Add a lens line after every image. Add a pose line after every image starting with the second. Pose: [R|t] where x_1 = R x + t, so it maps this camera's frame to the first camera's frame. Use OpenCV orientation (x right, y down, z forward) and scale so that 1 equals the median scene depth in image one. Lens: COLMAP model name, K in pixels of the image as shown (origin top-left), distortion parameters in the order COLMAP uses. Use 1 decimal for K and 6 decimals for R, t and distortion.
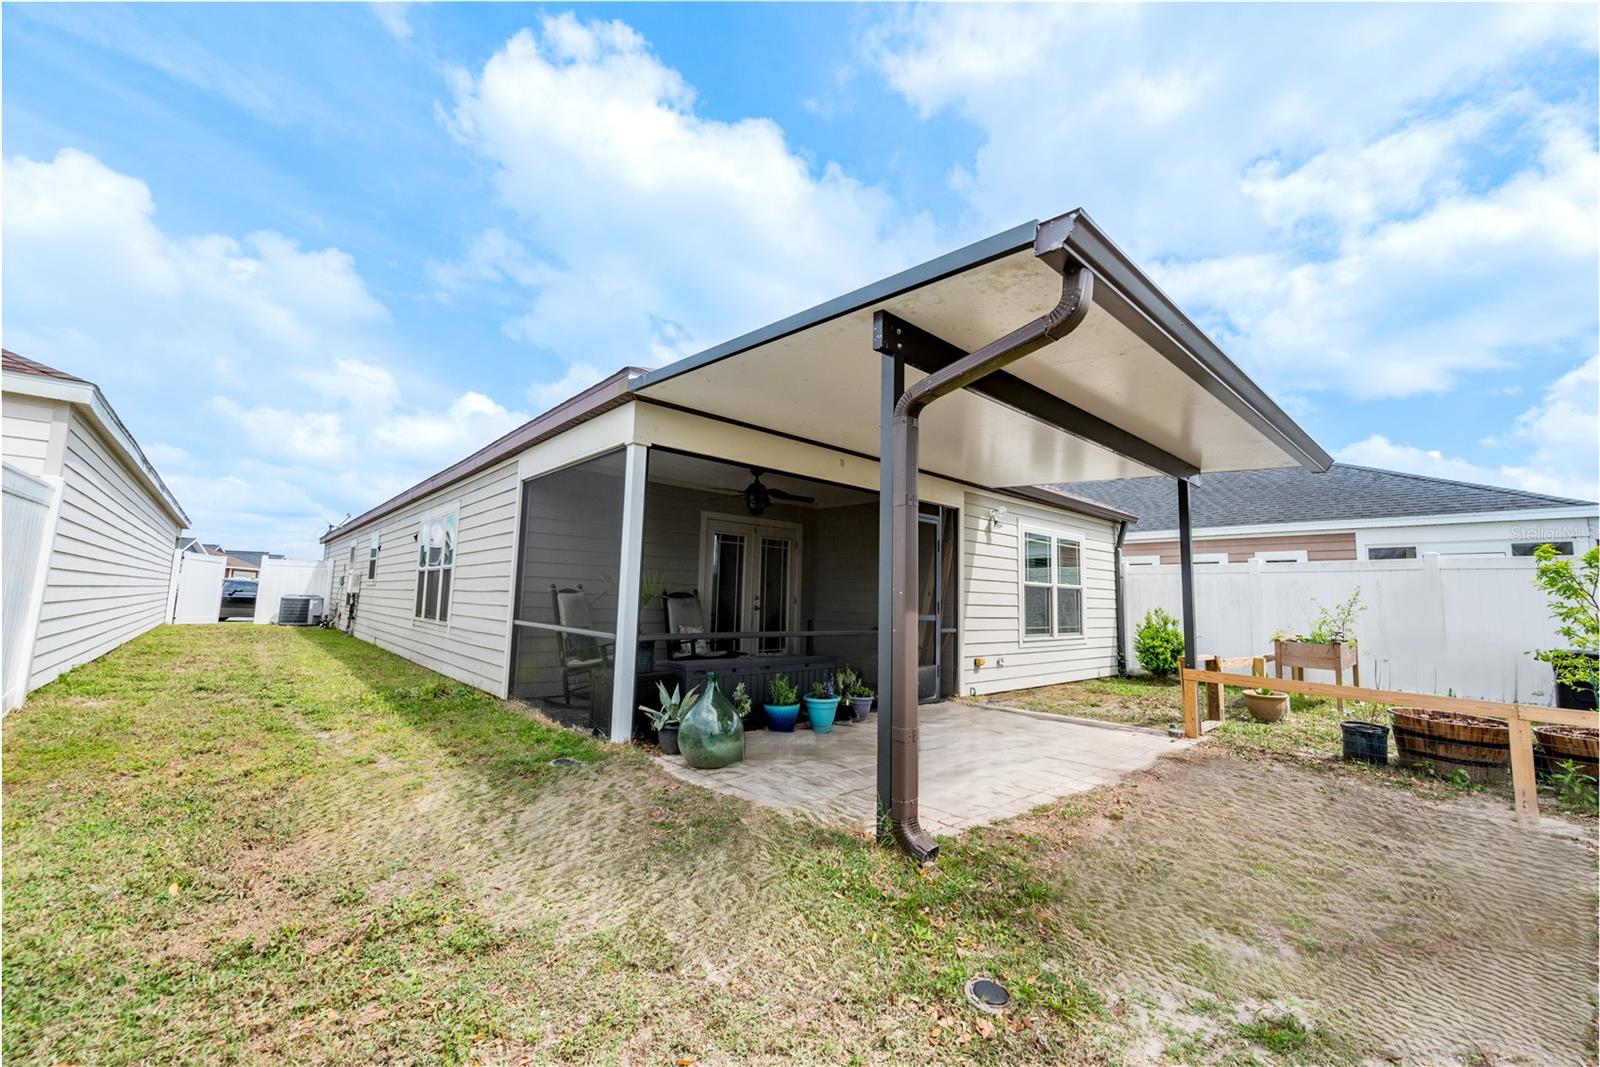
lens RADIAL K [[629.3, 0, 806.6], [0, 629.3, 535.8], [0, 0, 1]] dist [0.000375, -0.000019]
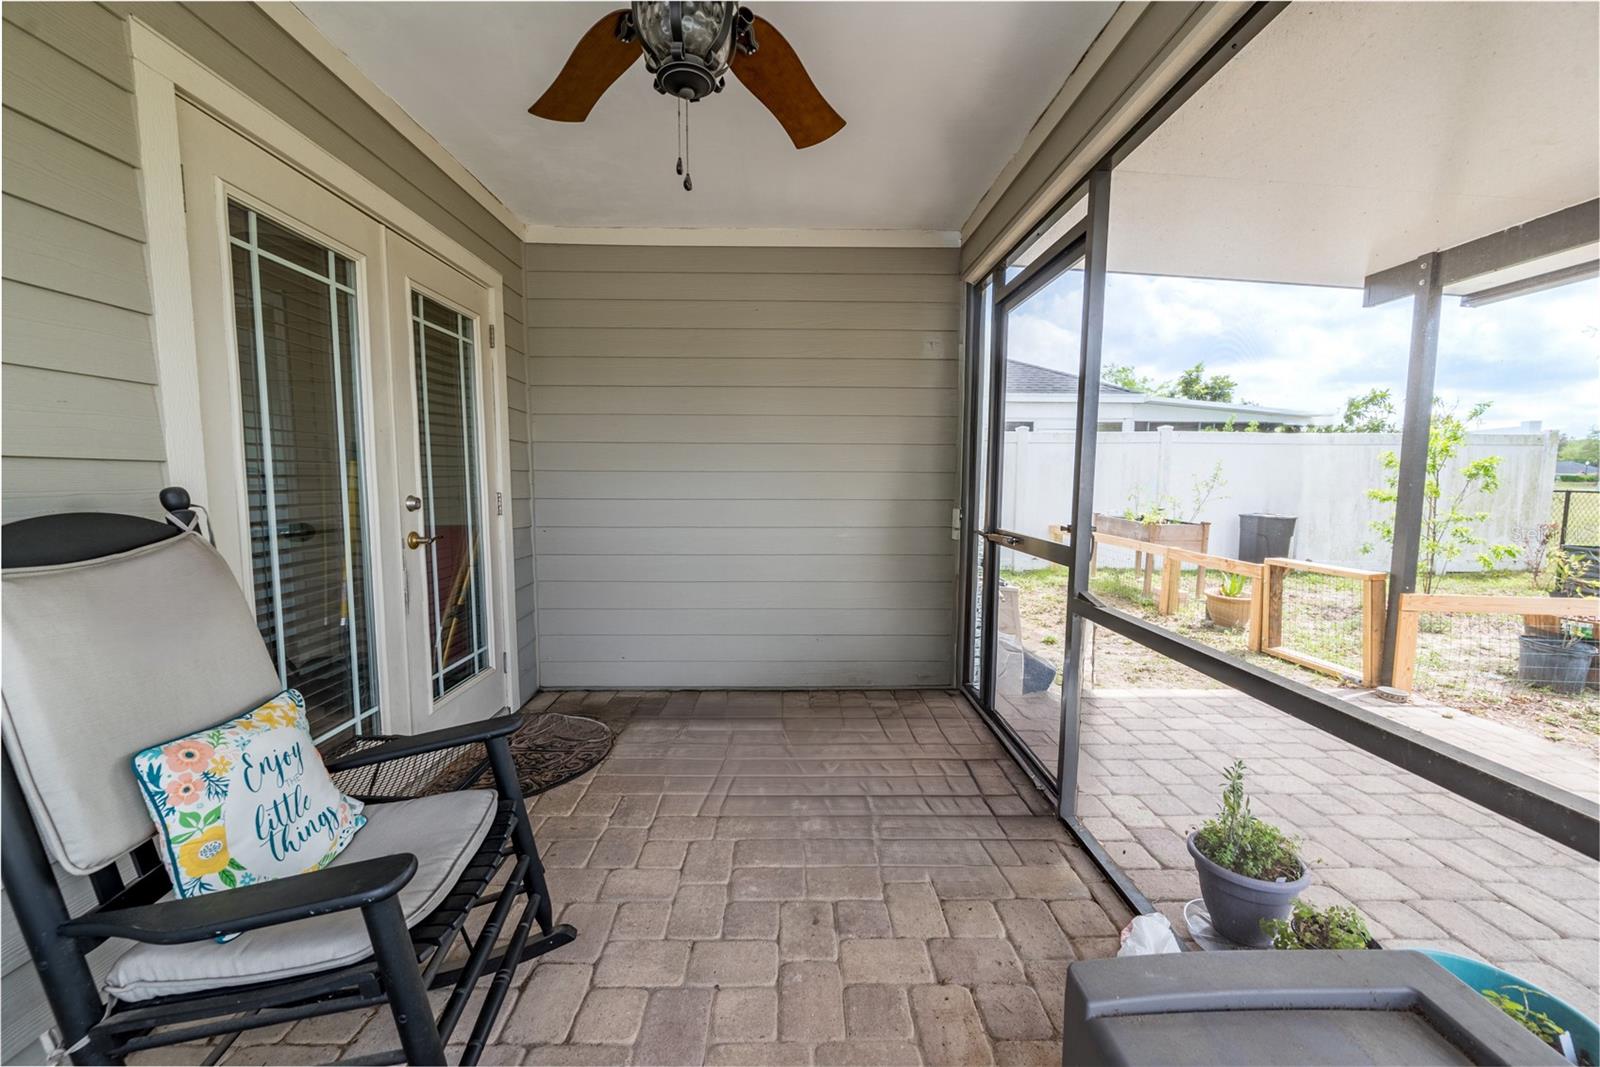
lens RADIAL K [[633.3, 0, 800.0], [0, 633.3, 533.5], [0, 0, 1]] dist [-0.000365, -0.000217]
pose [[0.658920, -0.089237, 0.746901, -0.178524], [-0.066659, 0.982105, 0.176145, 0.051083], [-0.749254, -0.165853, 0.641180, 0.697436]]
